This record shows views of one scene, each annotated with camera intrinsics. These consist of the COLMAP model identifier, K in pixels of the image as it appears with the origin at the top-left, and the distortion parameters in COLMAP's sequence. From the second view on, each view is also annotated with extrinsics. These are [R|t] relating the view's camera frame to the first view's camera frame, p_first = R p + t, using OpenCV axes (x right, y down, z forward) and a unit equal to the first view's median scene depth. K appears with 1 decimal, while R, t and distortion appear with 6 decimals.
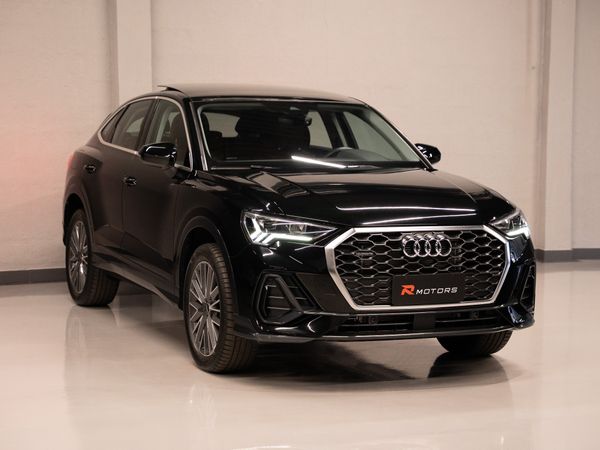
lens RADIAL K [[1309.6, 0, 300.0], [0, 1309.6, 225.0], [0, 0, 1]] dist [0.585169, -0.020425]
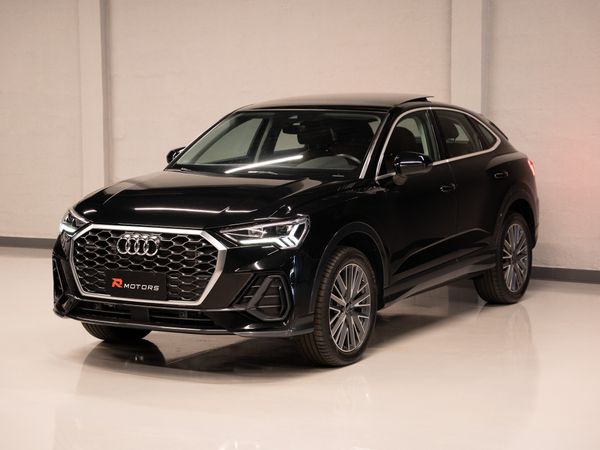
lens RADIAL K [[1309.6, 0, 300.0], [0, 1309.6, 225.0], [0, 0, 1]] dist [0.585169, -0.020425]
pose [[0.568398, 0.062050, -0.820411, 1.076626], [-0.062611, 0.997523, 0.032068, -0.044361], [0.820368, 0.033139, 0.570875, 0.487840]]
